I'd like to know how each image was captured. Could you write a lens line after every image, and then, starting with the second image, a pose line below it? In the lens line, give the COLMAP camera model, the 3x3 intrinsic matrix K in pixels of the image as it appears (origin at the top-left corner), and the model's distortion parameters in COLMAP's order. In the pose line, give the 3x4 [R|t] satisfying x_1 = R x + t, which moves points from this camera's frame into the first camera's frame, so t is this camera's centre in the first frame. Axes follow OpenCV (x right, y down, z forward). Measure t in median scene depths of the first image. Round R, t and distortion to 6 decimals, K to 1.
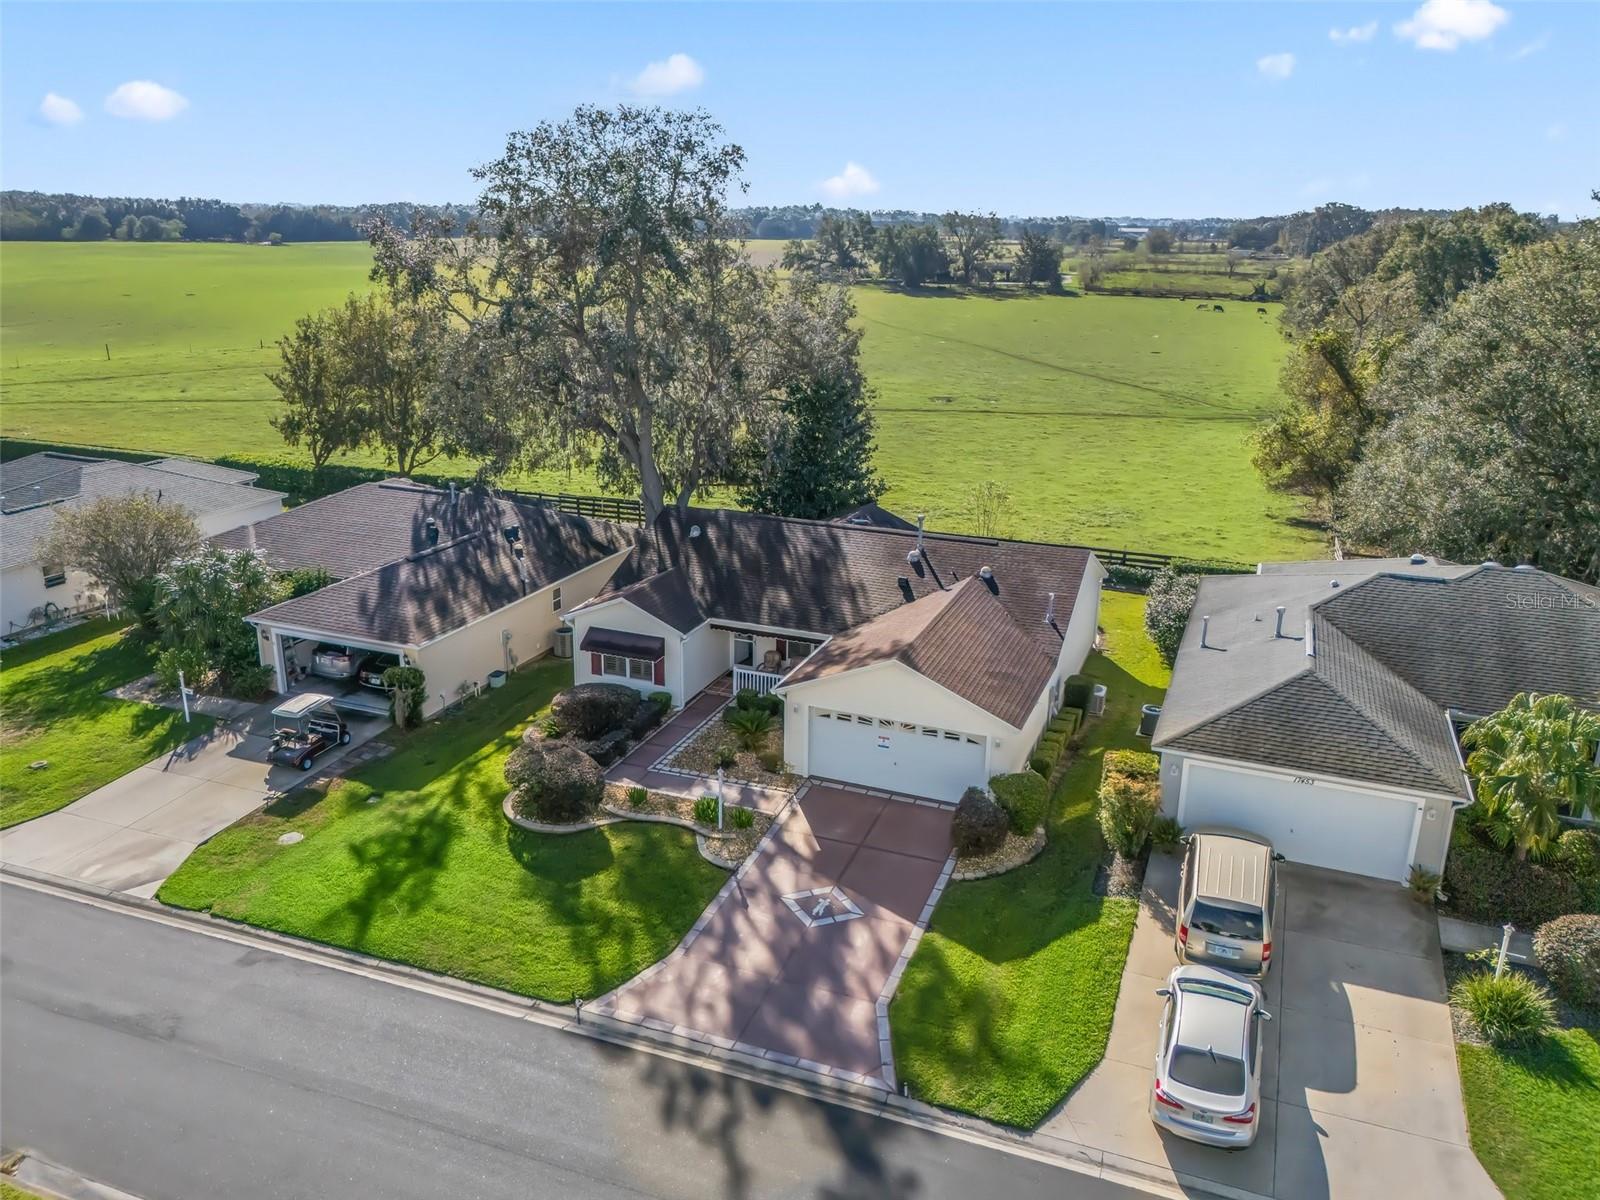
lens RADIAL K [[1207.5, 0, 800.0], [0, 1207.5, 600.0], [0, 0, 1]] dist [0.063469, -0.056049]
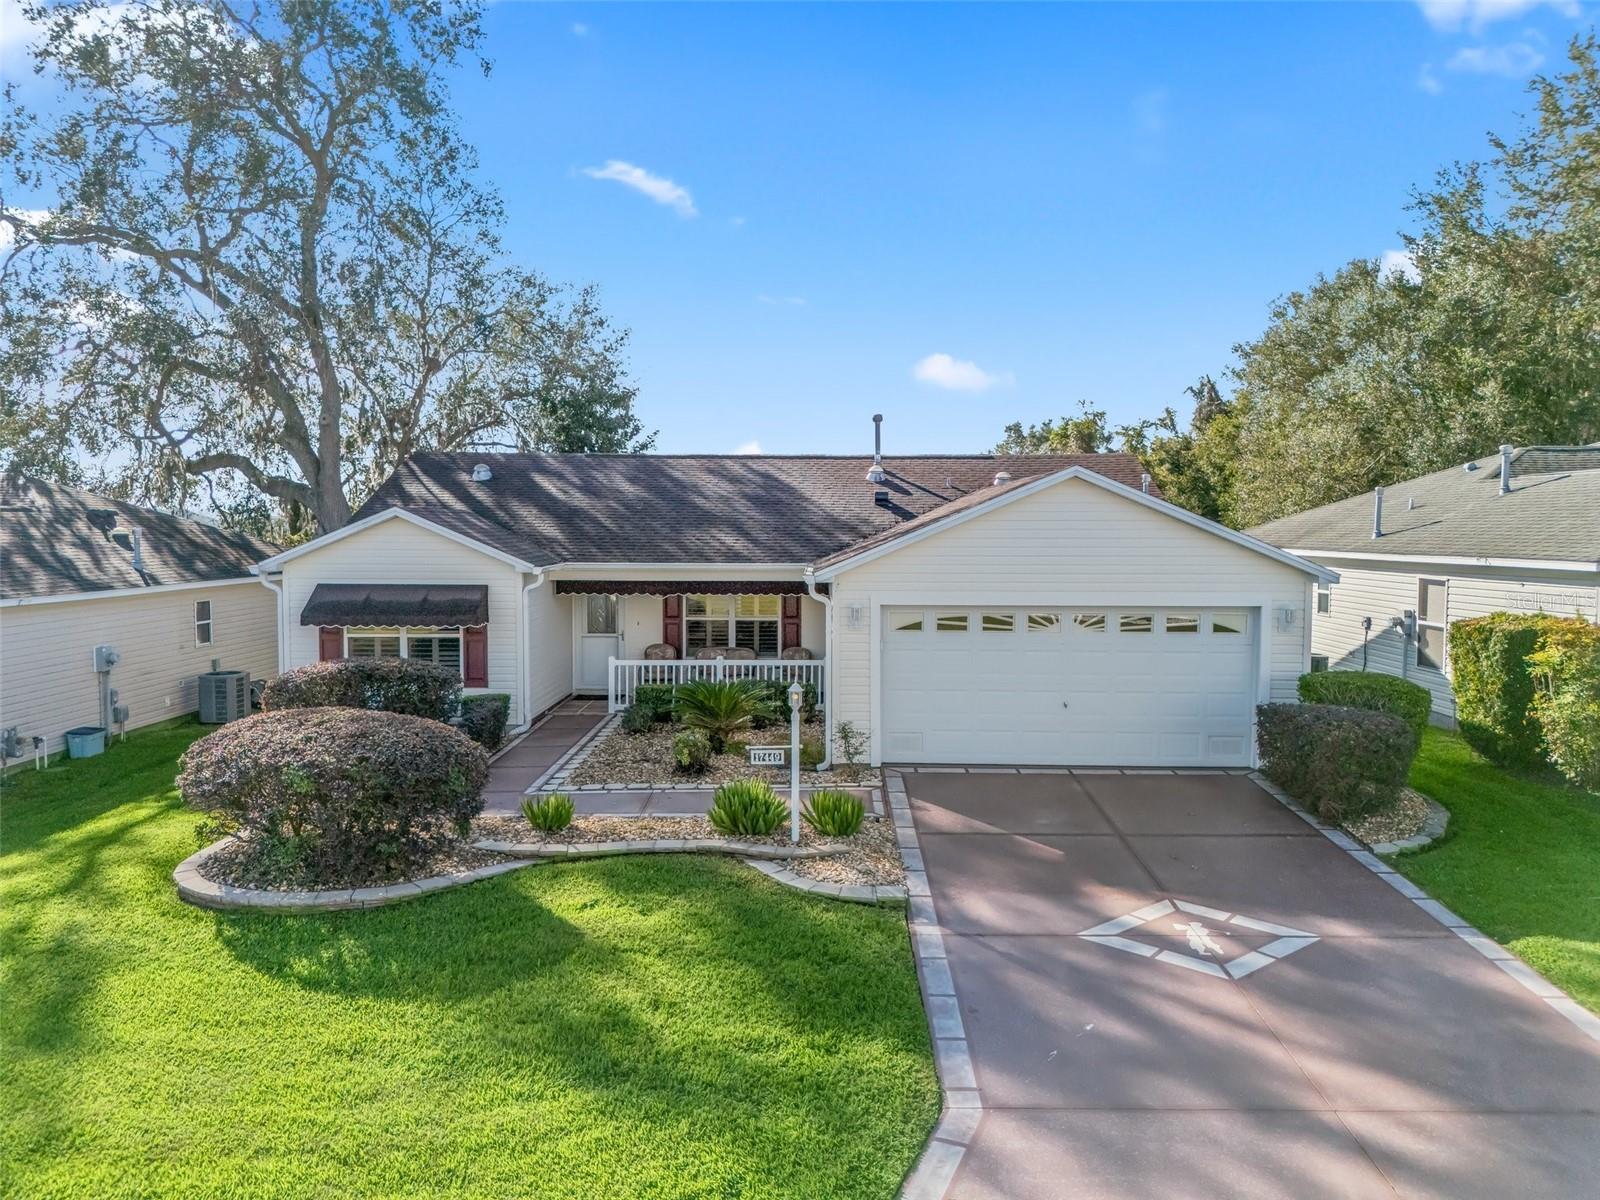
lens RADIAL K [[1178.2, 0, 800.0], [0, 1178.2, 600.0], [0, 0, 1]] dist [0.061878, -0.046839]
pose [[0.934235, -0.034628, 0.354972, -0.176793], [0.119606, 0.968060, -0.220350, 0.172298], [-0.336004, 0.248316, 0.908537, 0.537565]]
